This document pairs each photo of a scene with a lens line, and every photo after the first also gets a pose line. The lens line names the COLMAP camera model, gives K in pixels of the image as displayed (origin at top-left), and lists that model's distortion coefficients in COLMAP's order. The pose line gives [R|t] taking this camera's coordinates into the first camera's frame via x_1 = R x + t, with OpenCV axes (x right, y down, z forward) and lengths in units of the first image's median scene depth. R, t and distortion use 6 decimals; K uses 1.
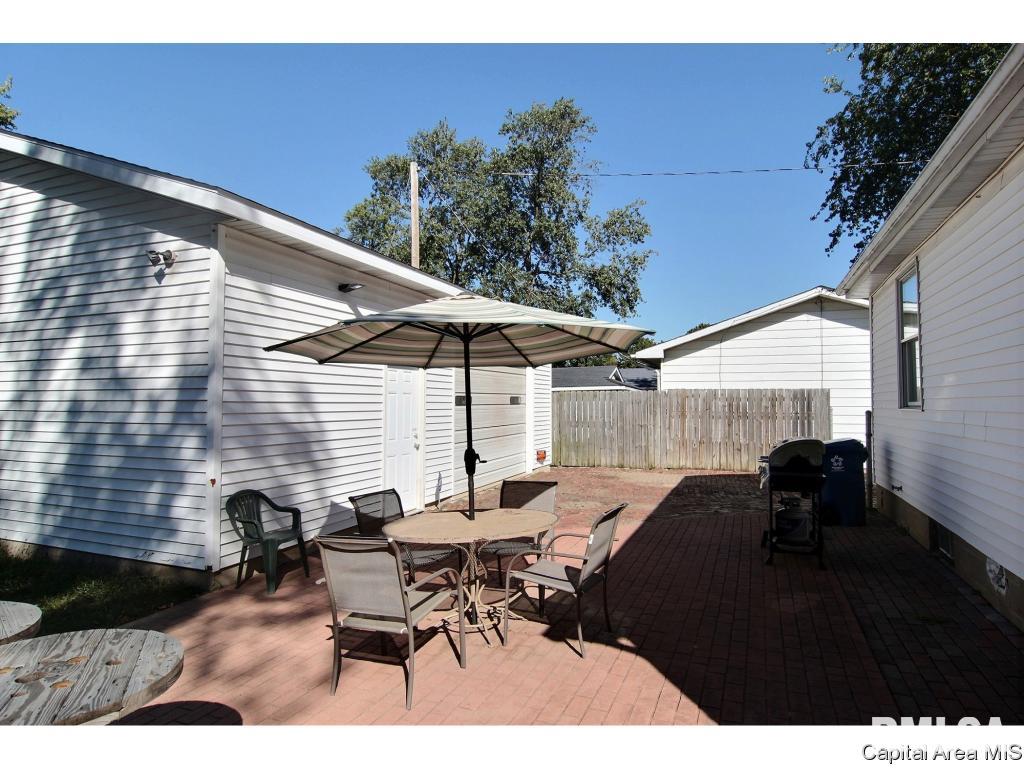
lens RADIAL K [[586.2, 0, 515.3], [0, 586.2, 385.0], [0, 0, 1]] dist [-0.009493, -0.008772]
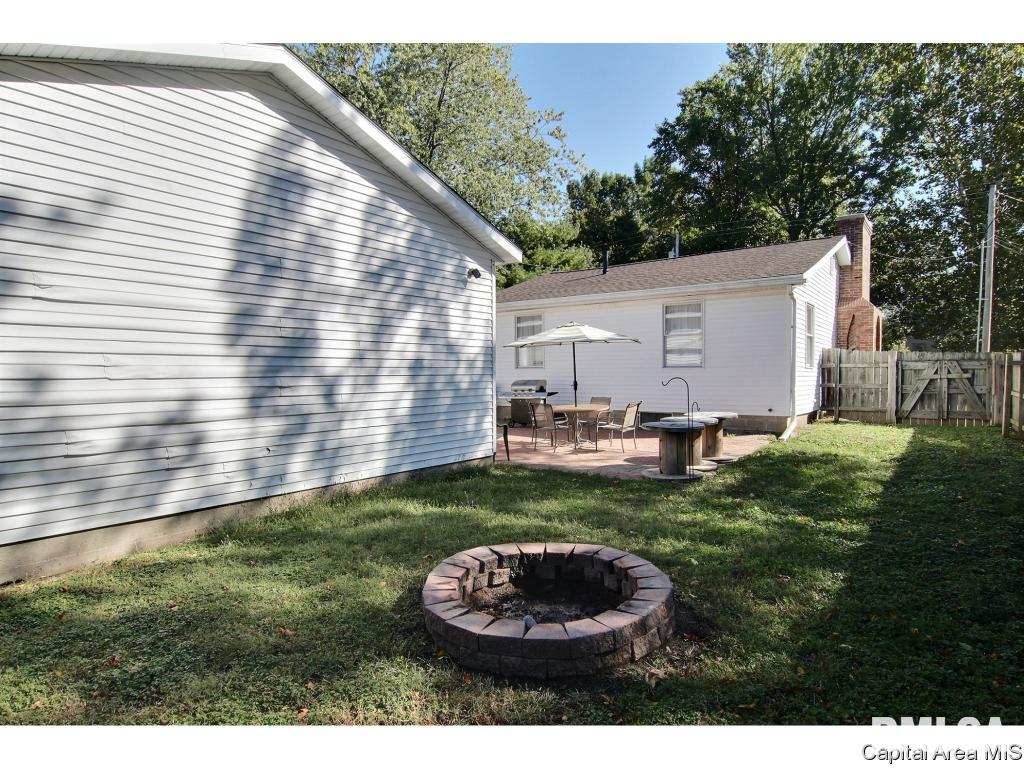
lens RADIAL K [[586.2, 0, 512.5], [0, 586.2, 381.5], [0, 0, 1]] dist [-0.009493, -0.008772]
pose [[0.268000, -0.017628, 0.963258, -2.003561], [-0.025201, 0.999362, 0.025300, 0.038122], [-0.963089, -0.031056, 0.267385, 0.420011]]
